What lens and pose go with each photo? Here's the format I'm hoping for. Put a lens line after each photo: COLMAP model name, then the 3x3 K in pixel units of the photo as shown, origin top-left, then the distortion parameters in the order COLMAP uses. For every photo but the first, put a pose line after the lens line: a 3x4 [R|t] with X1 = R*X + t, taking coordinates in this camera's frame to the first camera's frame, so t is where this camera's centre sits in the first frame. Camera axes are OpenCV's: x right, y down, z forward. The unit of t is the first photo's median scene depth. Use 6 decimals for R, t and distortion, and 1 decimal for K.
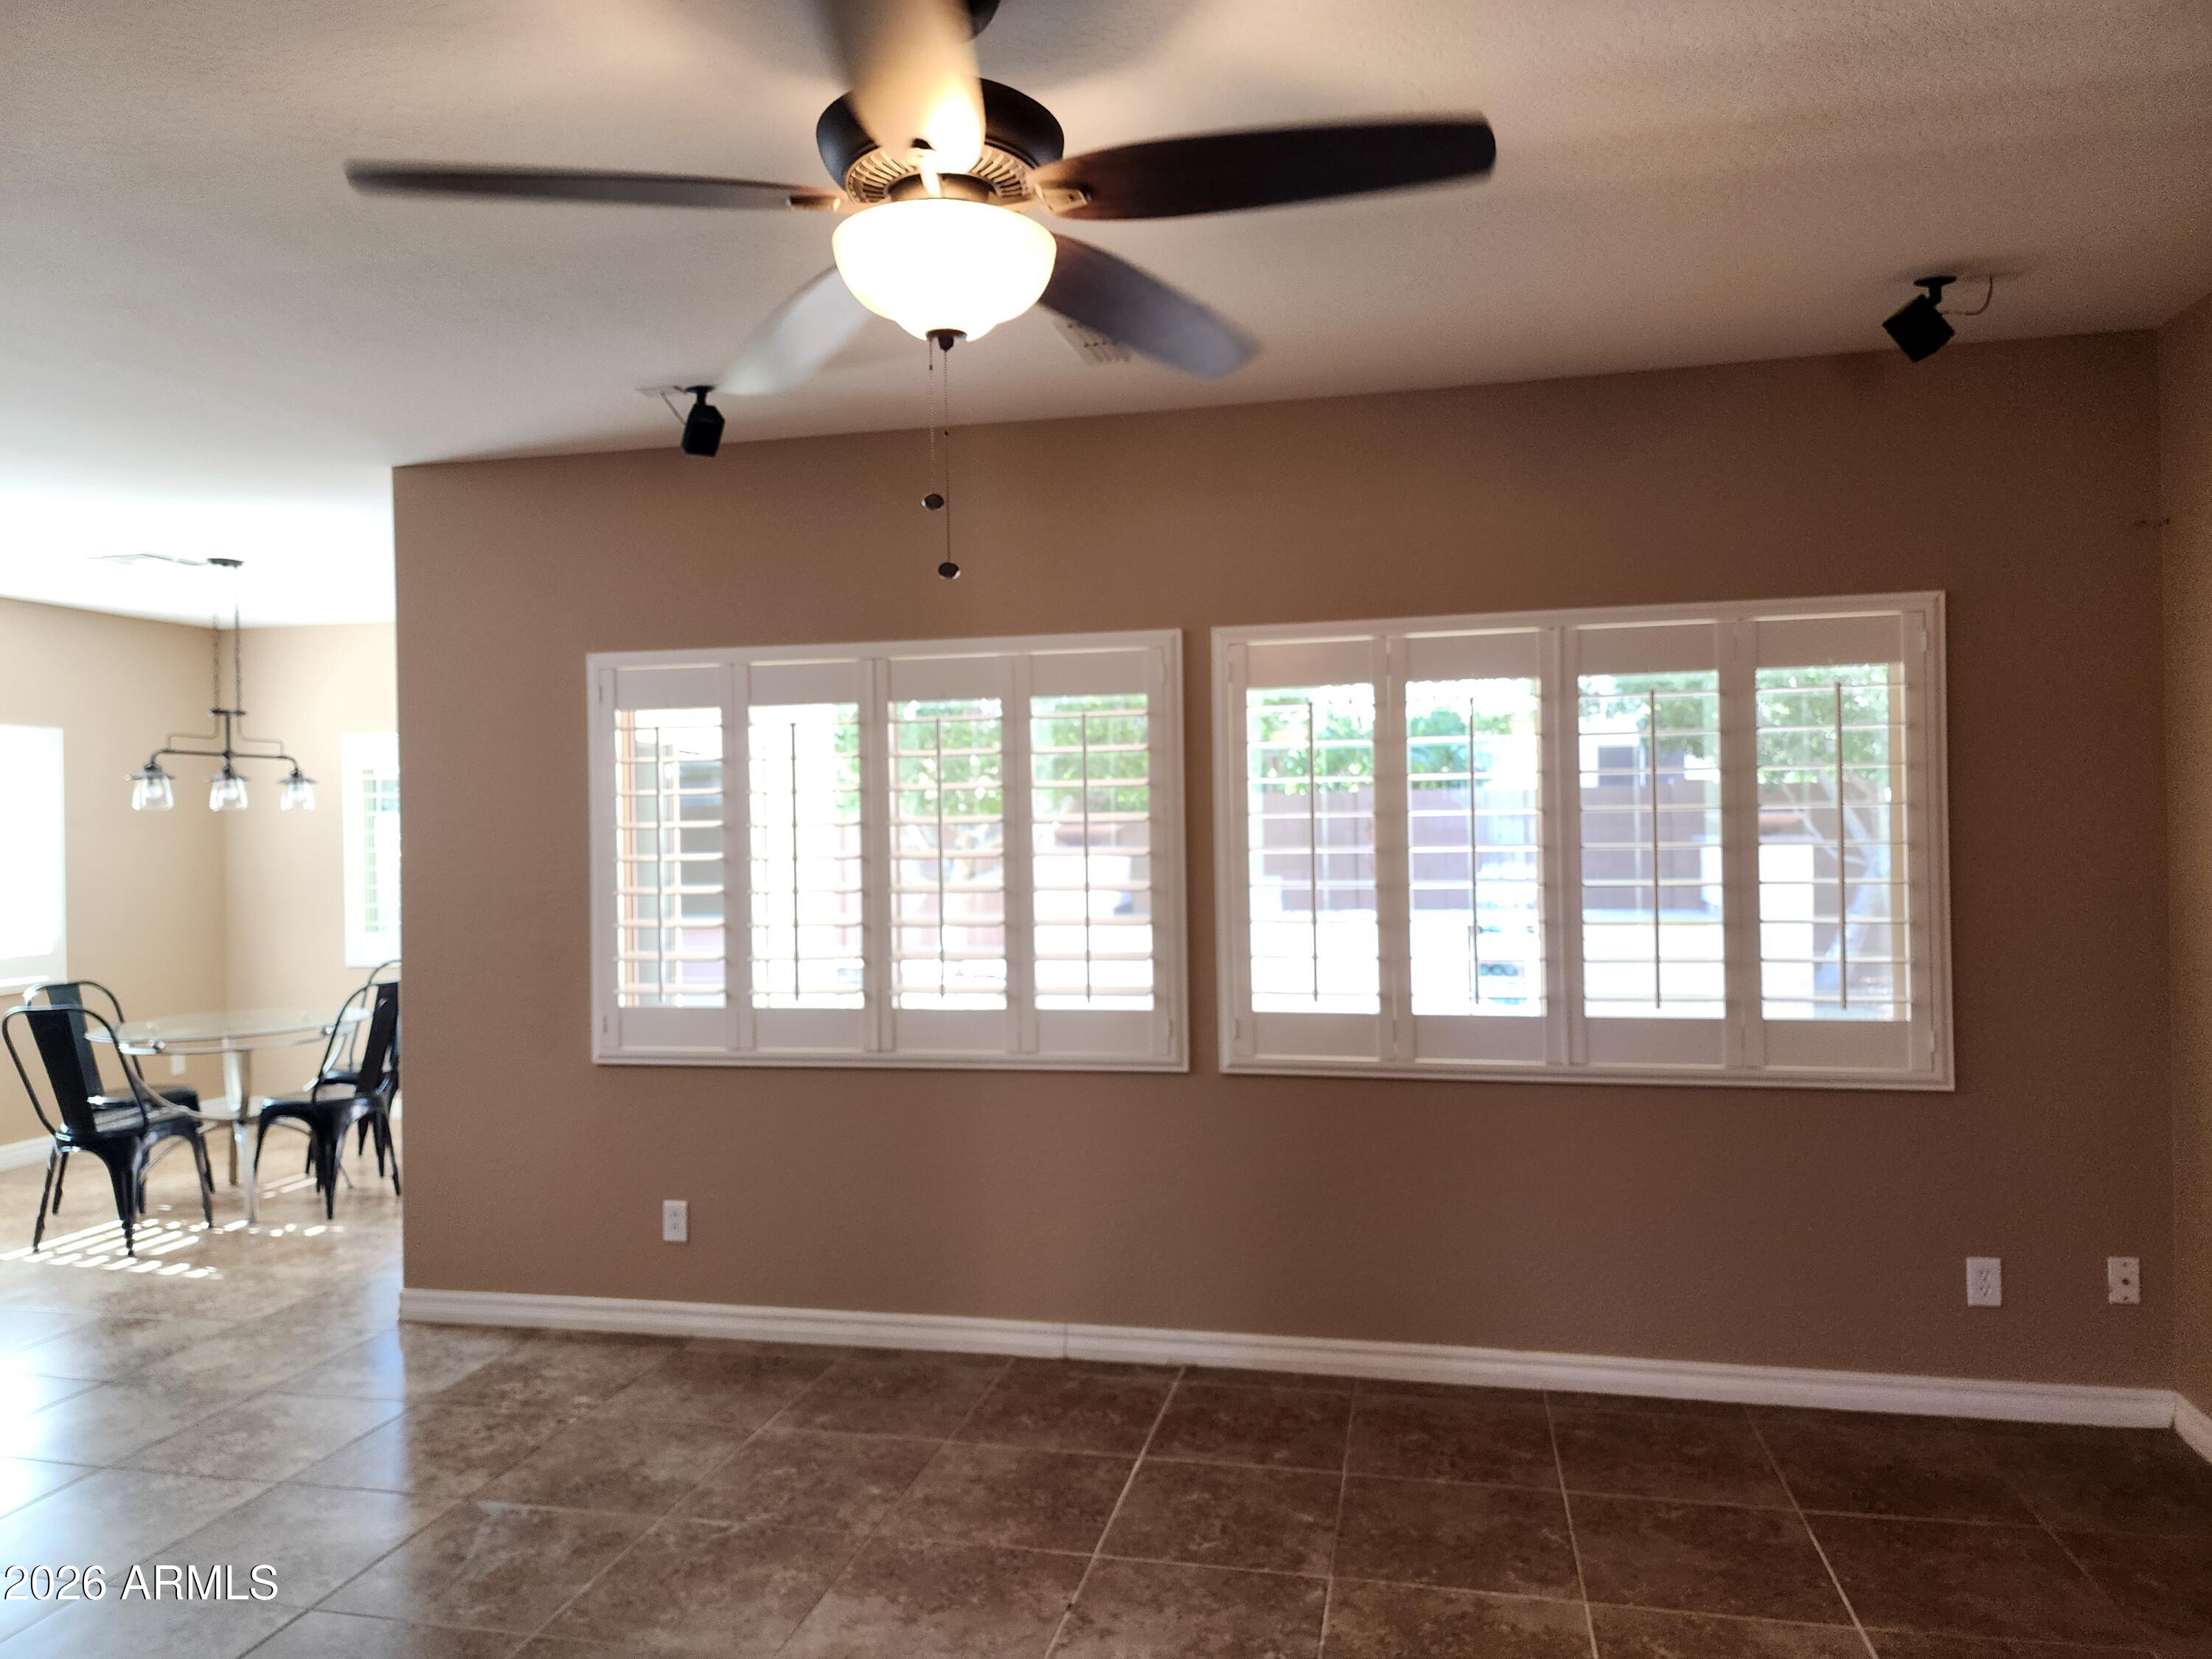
lens RADIAL K [[1474.1, 0, 1119.1], [0, 1474.1, 824.7], [0, 0, 1]] dist [0.162838, -0.179245]
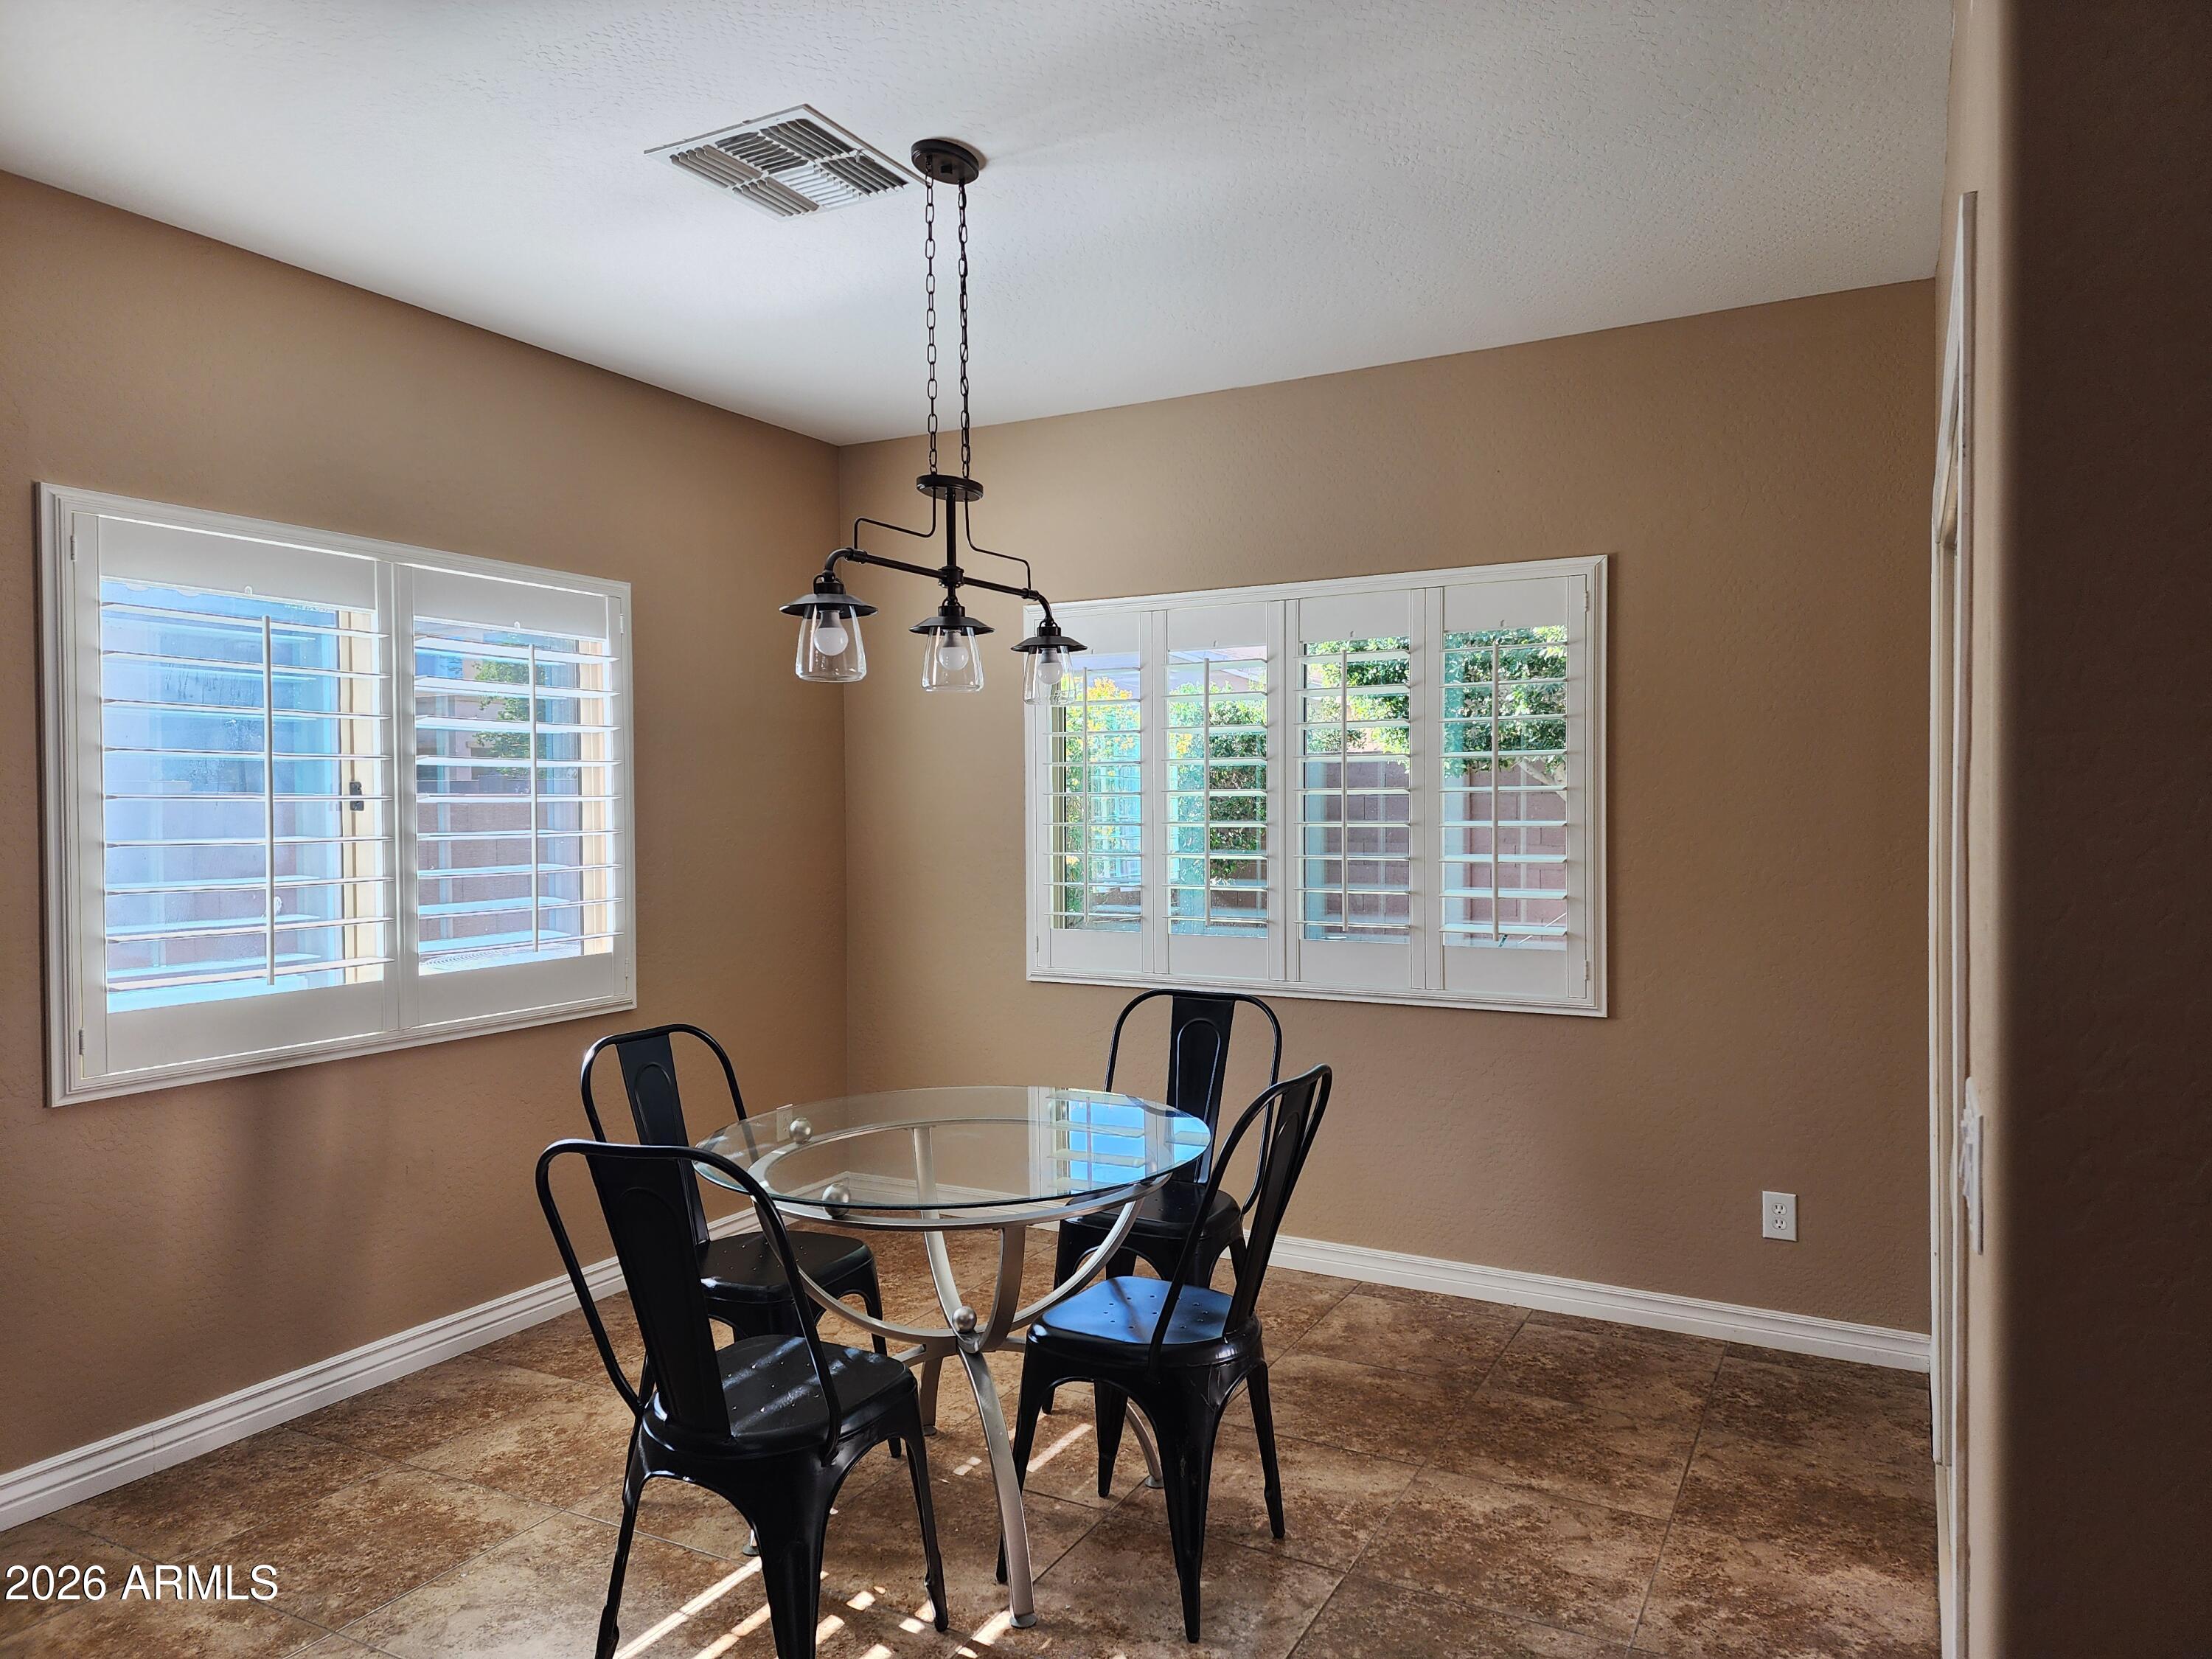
lens RADIAL K [[1483.4, 0, 1106.0], [0, 1483.4, 829.5], [0, 0, 1]] dist [0.053737, -0.002964]
pose [[0.961405, -0.003006, -0.275121, -0.419329], [0.006102, 0.999927, 0.010398, 0.028014], [0.275070, -0.011675, 0.961353, 0.581969]]
